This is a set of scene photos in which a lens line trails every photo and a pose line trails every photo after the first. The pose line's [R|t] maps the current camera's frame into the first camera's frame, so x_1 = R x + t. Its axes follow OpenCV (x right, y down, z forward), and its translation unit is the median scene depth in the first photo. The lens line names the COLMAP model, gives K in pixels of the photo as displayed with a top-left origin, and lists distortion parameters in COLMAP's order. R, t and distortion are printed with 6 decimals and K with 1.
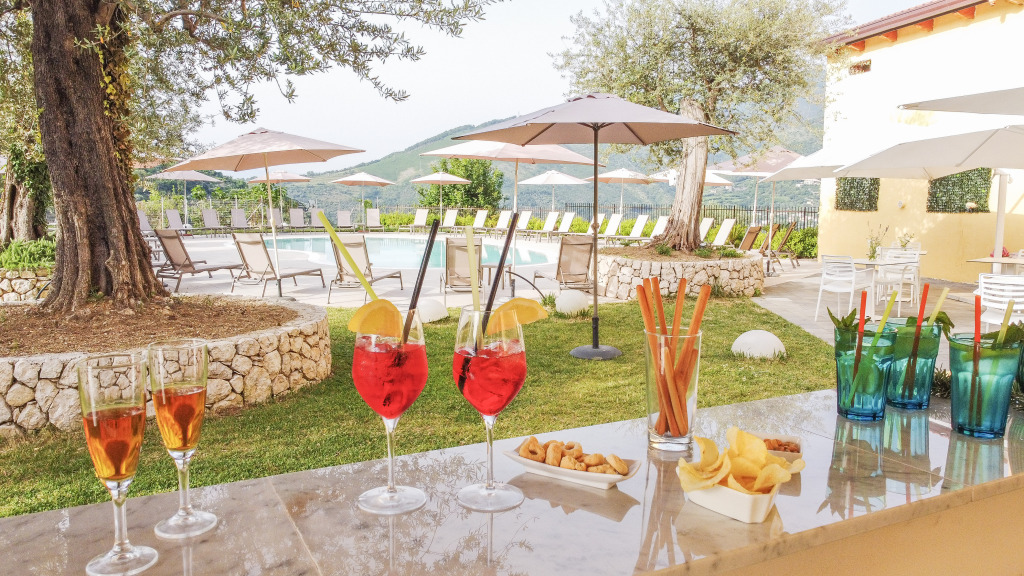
lens RADIAL K [[746.6, 0, 508.9], [0, 746.6, 284.3], [0, 0, 1]] dist [0.000772, -0.004381]
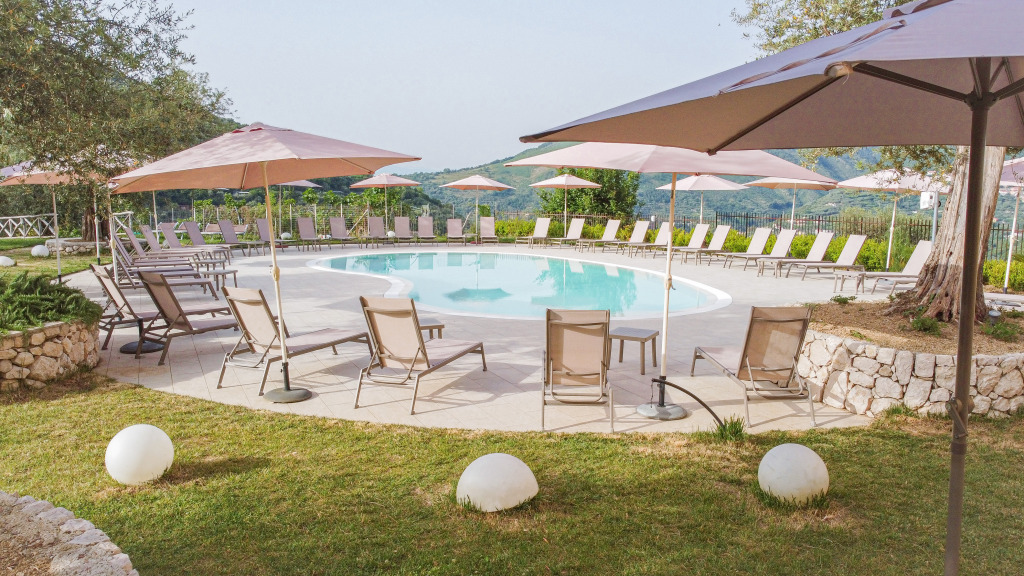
lens RADIAL K [[746.6, 0, 508.9], [0, 746.6, 284.3], [0, 0, 1]] dist [0.000772, -0.004381]
pose [[0.984636, 0.022025, -0.173226, -0.004984], [-0.021180, 0.999753, 0.006727, -0.030343], [0.173332, -0.002955, 0.984859, 0.153540]]
